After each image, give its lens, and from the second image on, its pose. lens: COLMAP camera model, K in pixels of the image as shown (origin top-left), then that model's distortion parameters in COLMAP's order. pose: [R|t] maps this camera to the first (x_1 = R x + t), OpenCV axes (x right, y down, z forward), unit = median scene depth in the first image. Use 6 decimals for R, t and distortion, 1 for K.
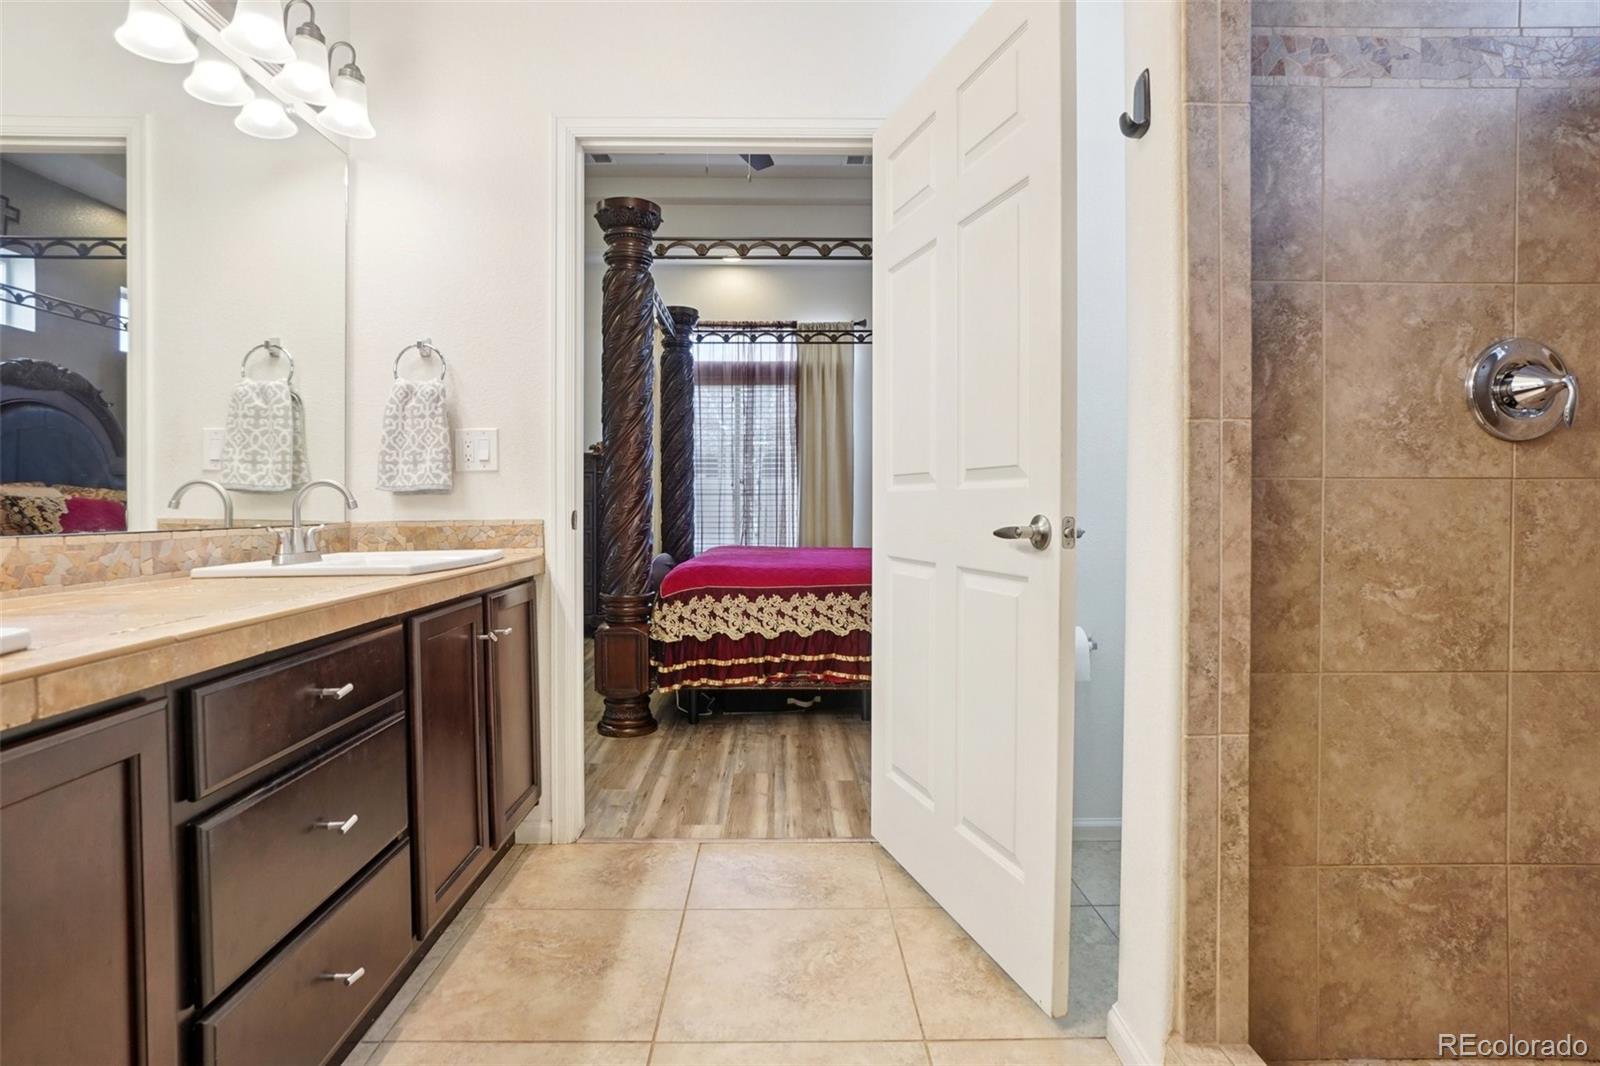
lens RADIAL K [[817.2, 0, 802.1], [0, 817.2, 509.8], [0, 0, 1]] dist [-0.041649, 0.018337]
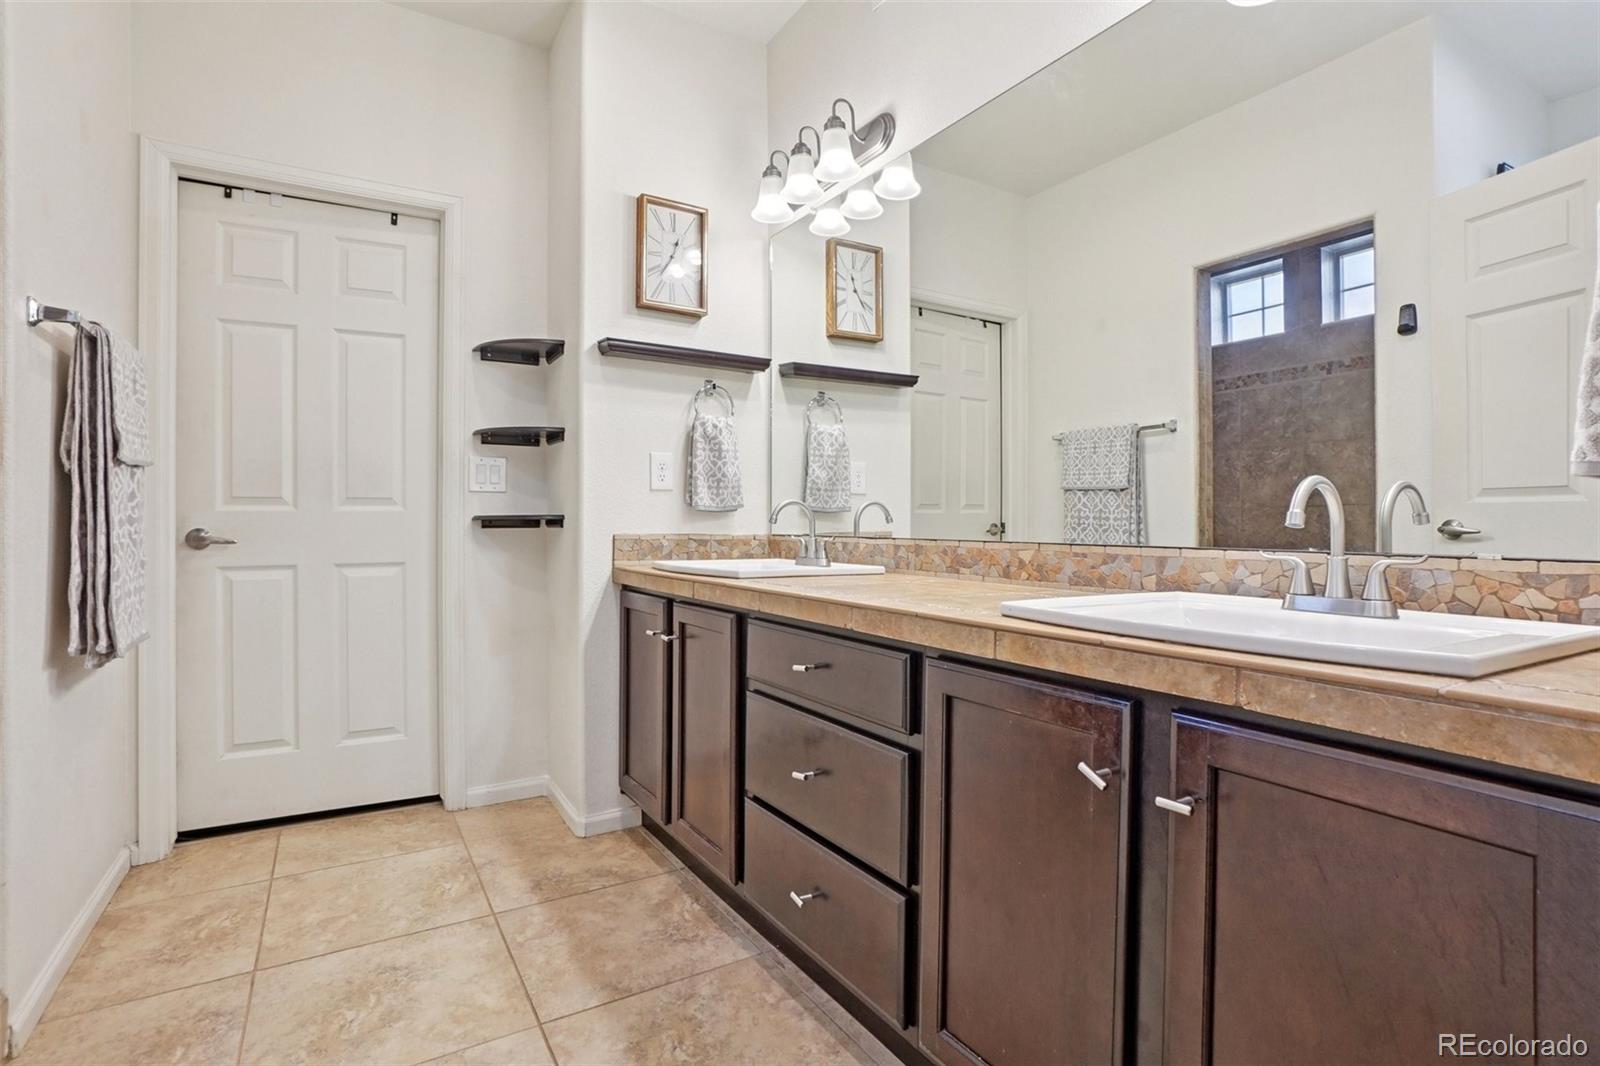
lens RADIAL K [[775.5, 0, 815.0], [0, 775.5, 538.3], [0, 0, 1]] dist [-0.042009, 0.014815]
pose [[-0.857814, 0.006094, -0.513925, 0.009310], [-0.007581, 0.999671, 0.024507, -0.001601], [0.513905, 0.024918, -0.857485, 1.070219]]
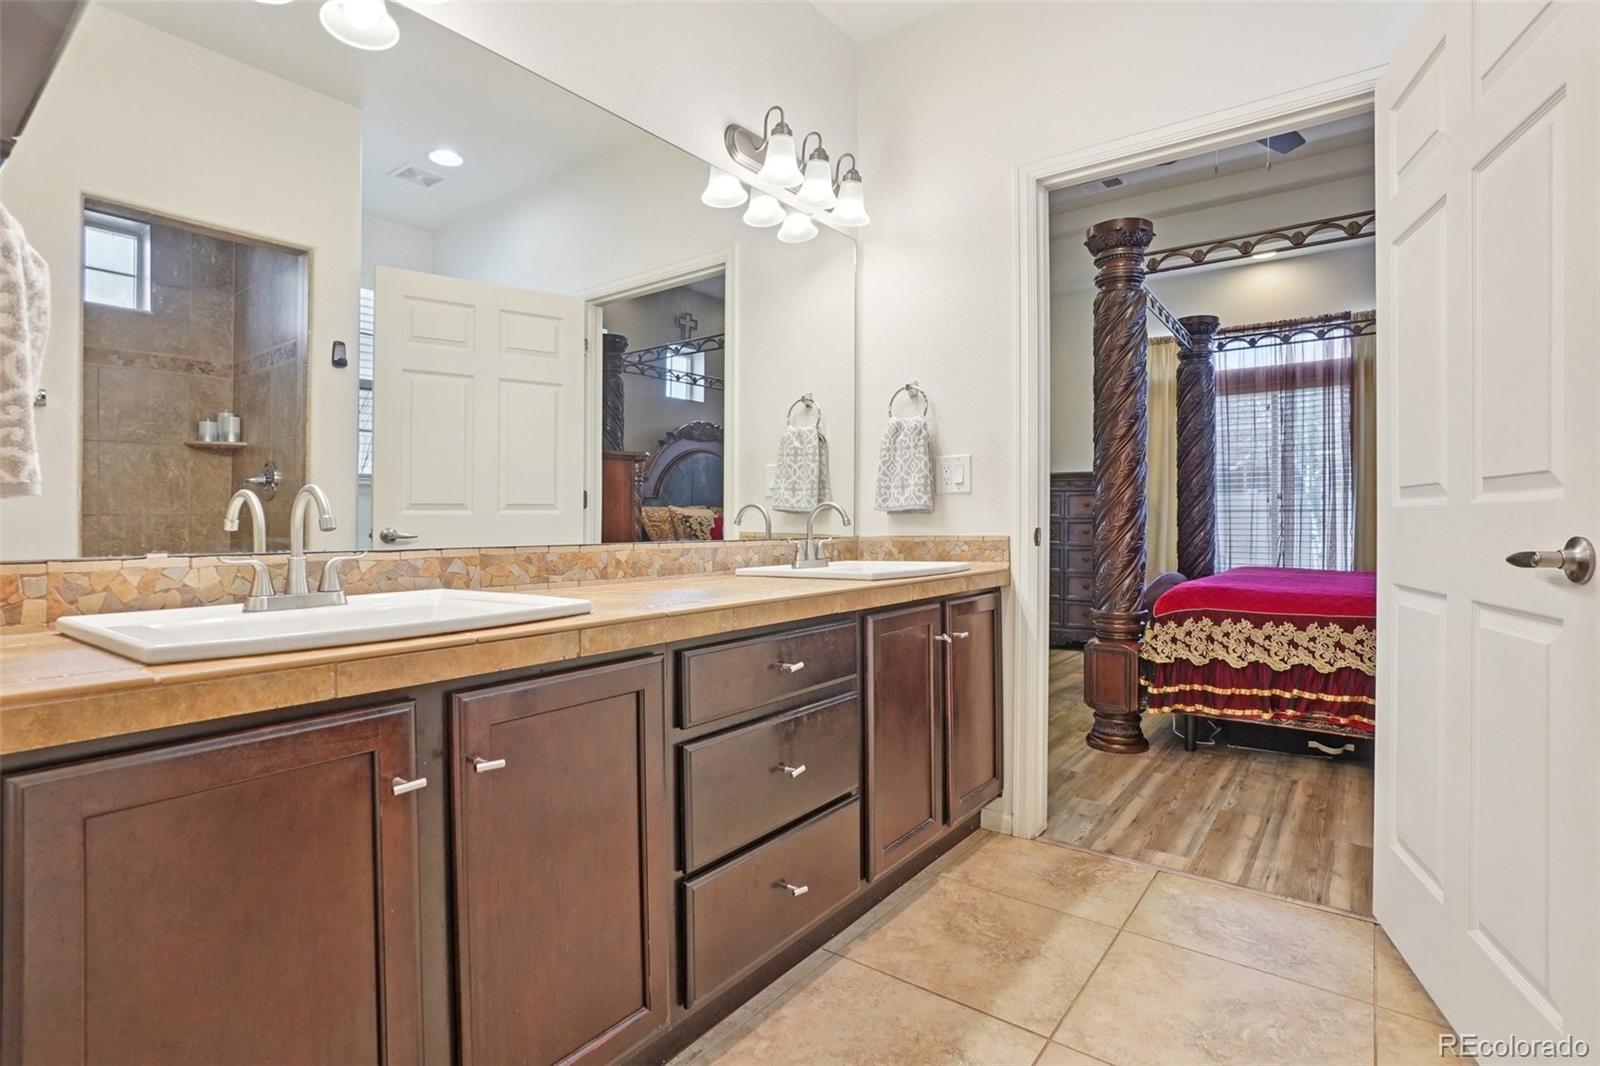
lens RADIAL K [[775.5, 0, 806.3], [0, 775.5, 517.5], [0, 0, 1]] dist [-0.042009, 0.014815]
pose [[0.789230, -0.002982, -0.614091, 0.108110], [-0.004139, 0.999940, -0.010174, -0.001030], [0.614084, 0.010572, 0.789170, 0.015366]]
